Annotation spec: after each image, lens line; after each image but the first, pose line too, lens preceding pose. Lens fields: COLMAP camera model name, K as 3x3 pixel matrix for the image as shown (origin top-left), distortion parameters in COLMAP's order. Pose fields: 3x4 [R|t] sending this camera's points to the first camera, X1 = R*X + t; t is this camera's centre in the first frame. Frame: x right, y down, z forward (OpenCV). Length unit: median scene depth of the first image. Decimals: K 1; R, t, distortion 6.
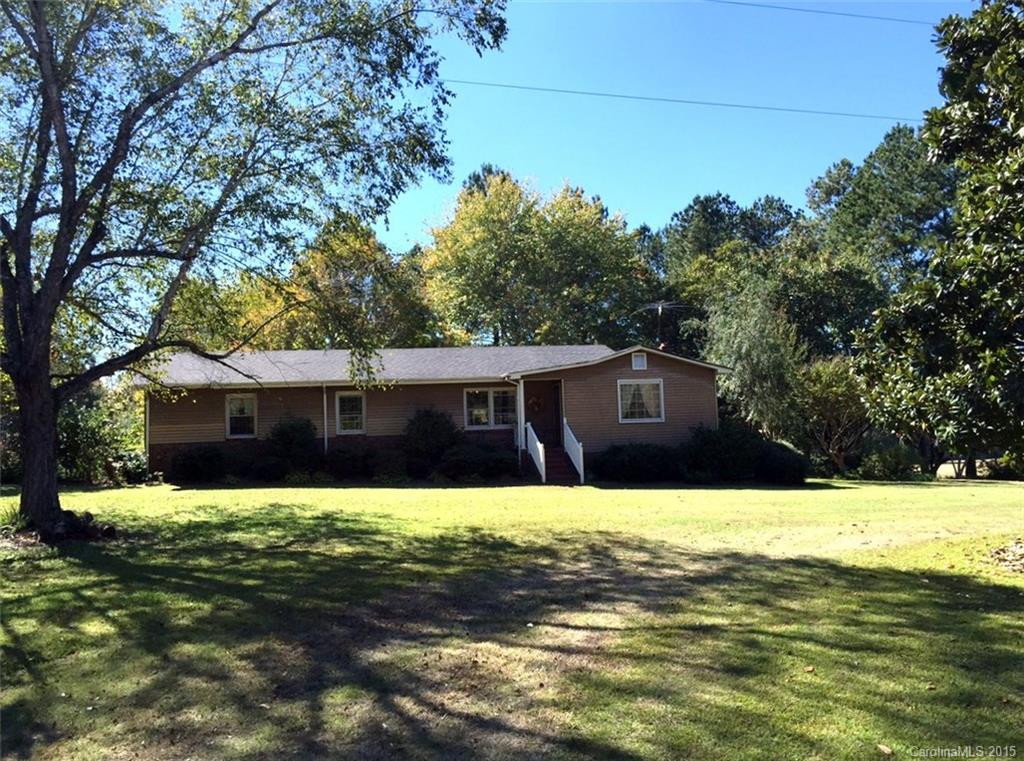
lens RADIAL K [[873.8, 0, 512.0], [0, 873.8, 380.5], [0, 0, 1]] dist [0.071716, 0.000904]
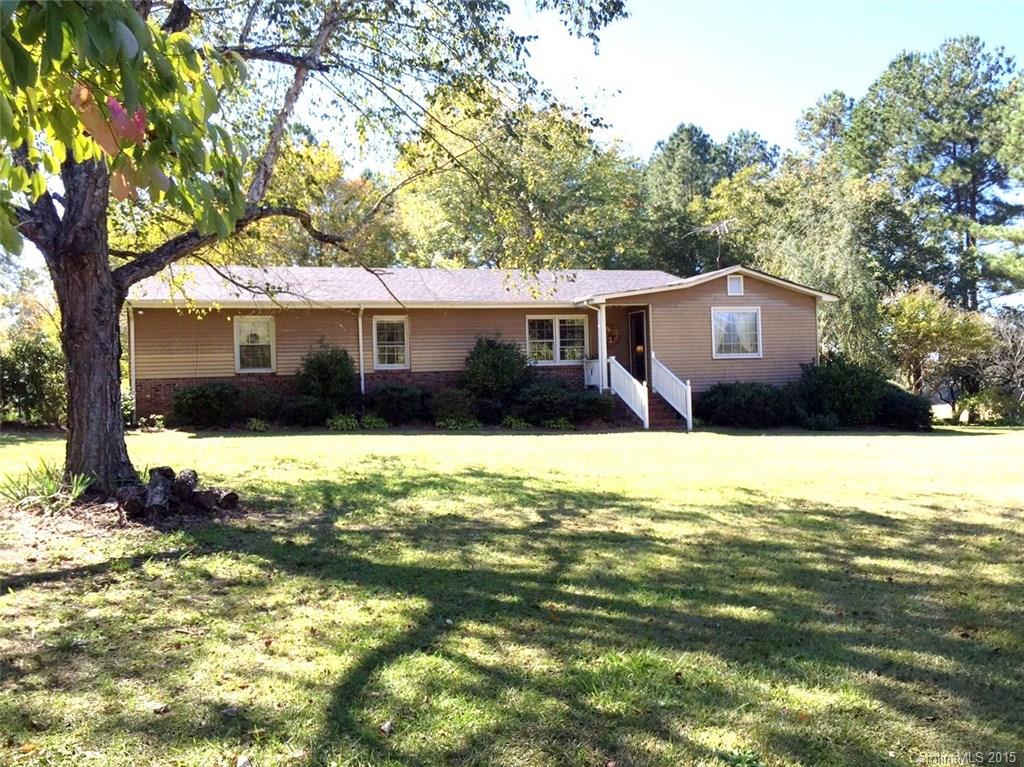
lens RADIAL K [[861.7, 0, 508.5], [0, 861.7, 360.8], [0, 0, 1]] dist [0.125397, -0.143165]
pose [[0.991381, 0.008000, 0.130766, -0.183097], [-0.012291, 0.999411, 0.032044, 0.027218], [-0.130433, -0.033375, 0.990895, 0.203136]]
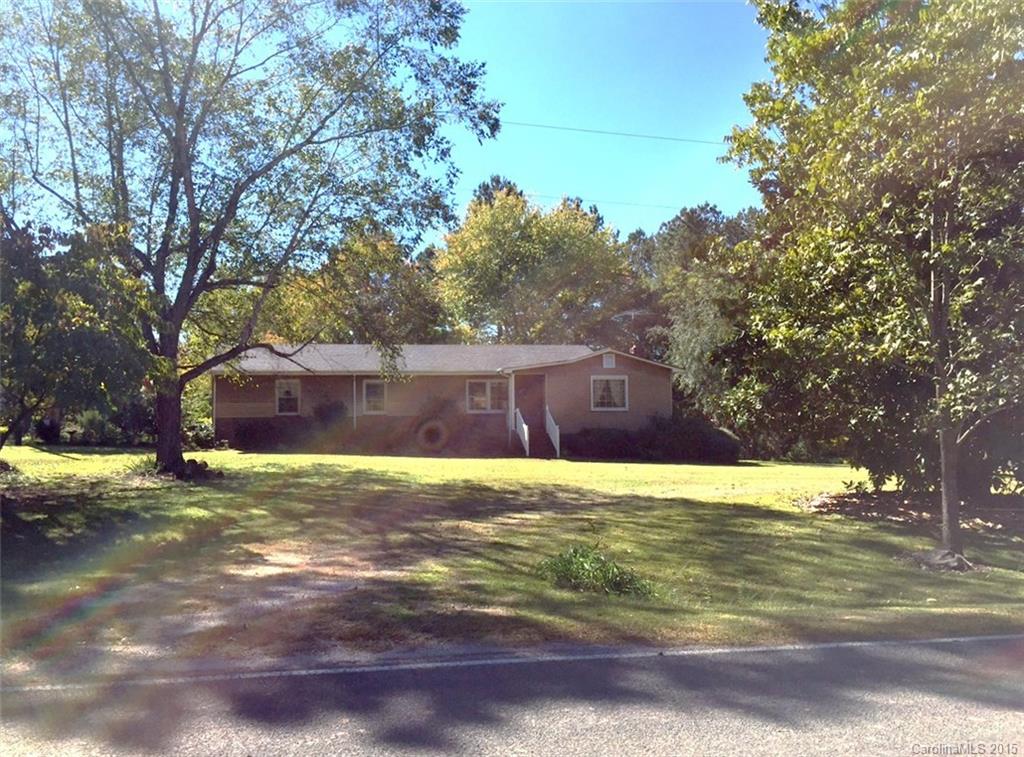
lens RADIAL K [[881.6, 0, 506.8], [0, 881.6, 368.9], [0, 0, 1]] dist [0.123320, 0.000551]
pose [[0.999560, 0.024204, -0.017161, 0.023428], [-0.024146, 0.999702, 0.003626, -0.011869], [0.017244, -0.003211, 0.999846, -0.251847]]
